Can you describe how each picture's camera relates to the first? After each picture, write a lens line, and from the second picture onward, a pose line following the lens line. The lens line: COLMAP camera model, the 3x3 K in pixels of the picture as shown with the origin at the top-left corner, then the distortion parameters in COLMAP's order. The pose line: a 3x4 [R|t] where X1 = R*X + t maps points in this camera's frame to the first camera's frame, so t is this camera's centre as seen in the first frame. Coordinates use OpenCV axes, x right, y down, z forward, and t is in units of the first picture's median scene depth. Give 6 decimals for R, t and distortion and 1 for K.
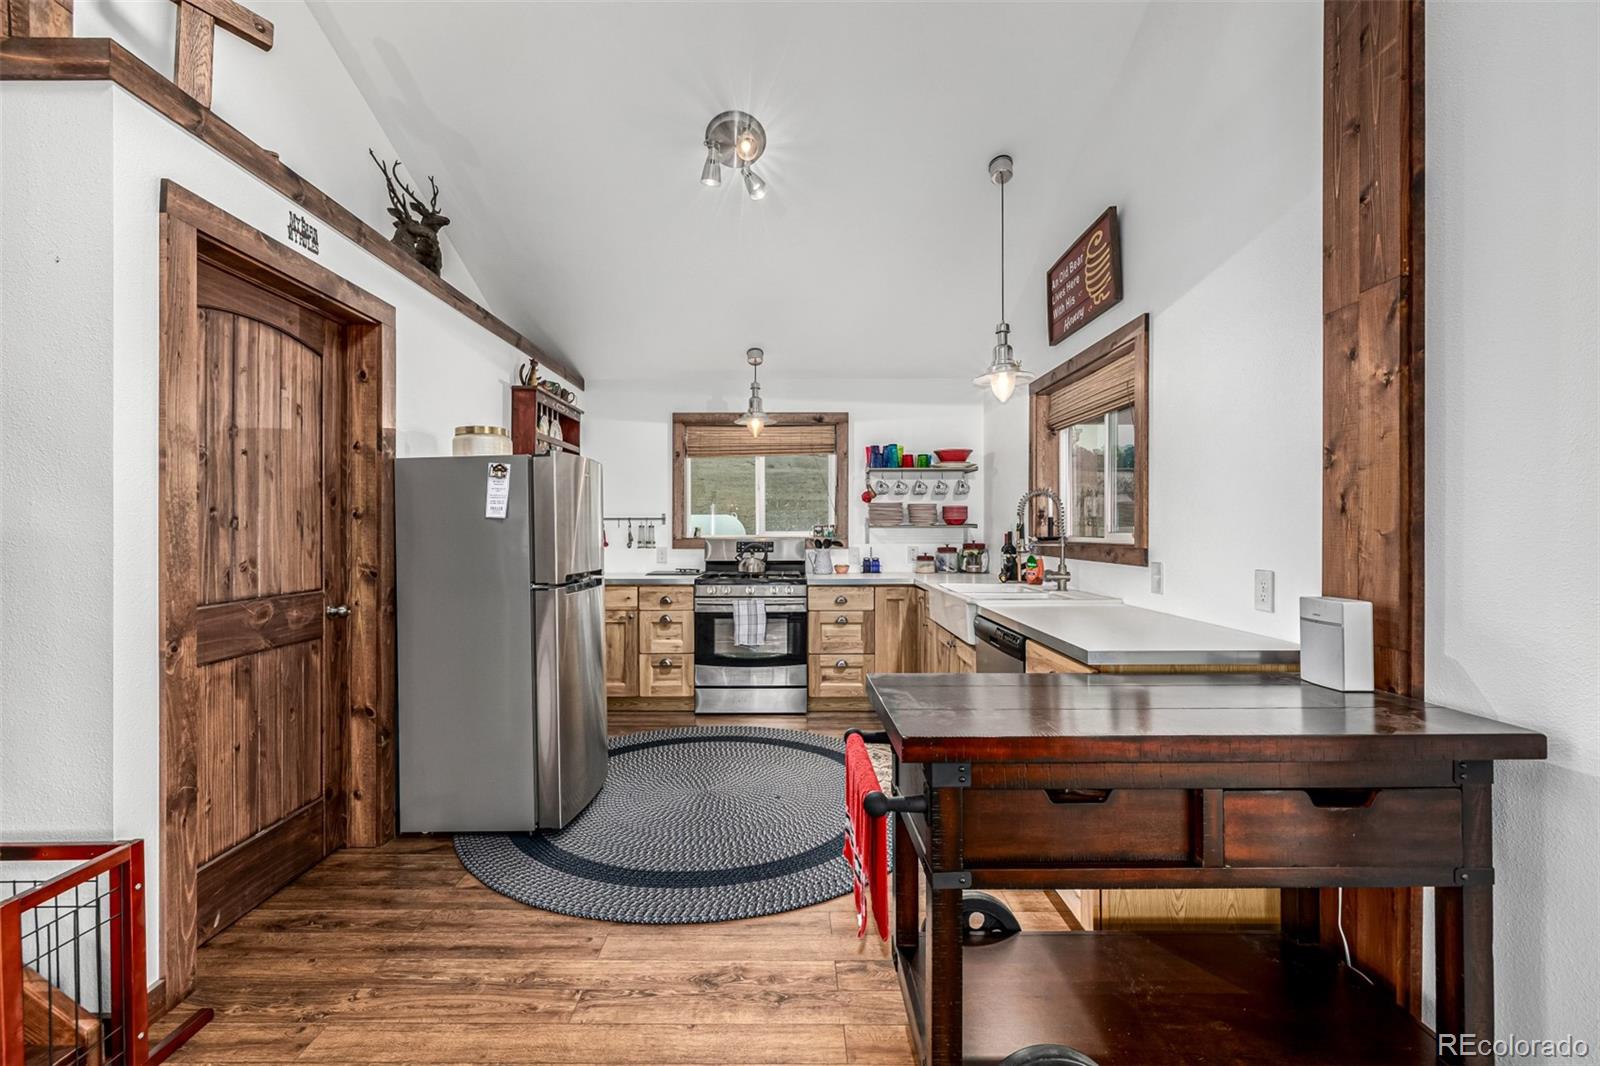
lens RADIAL K [[676.4, 0, 804.7], [0, 676.4, 533.0], [0, 0, 1]] dist [0.000426, -0.000065]
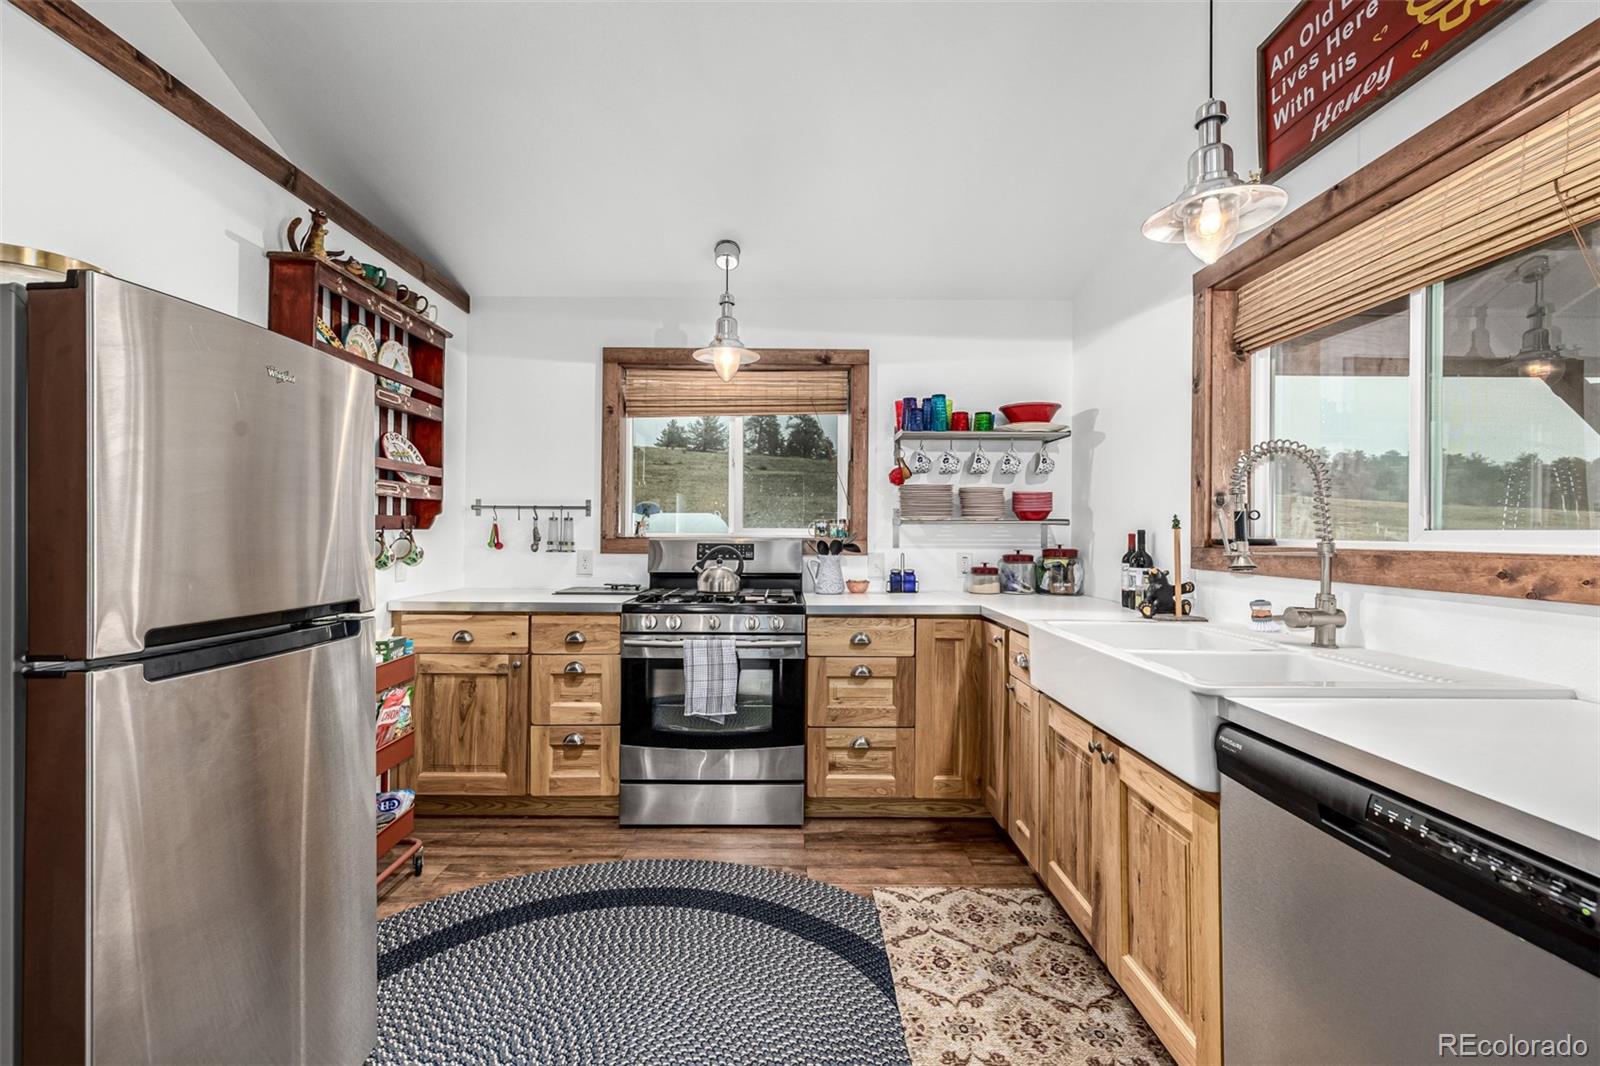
lens RADIAL K [[676.4, 0, 794.4], [0, 676.4, 530.6], [0, 0, 1]] dist [0.000426, -0.000065]
pose [[0.999963, 0.007730, -0.003802, -0.004909], [-0.007761, 0.999937, -0.008061, 0.005614], [0.003739, 0.008090, 0.999960, 0.377028]]
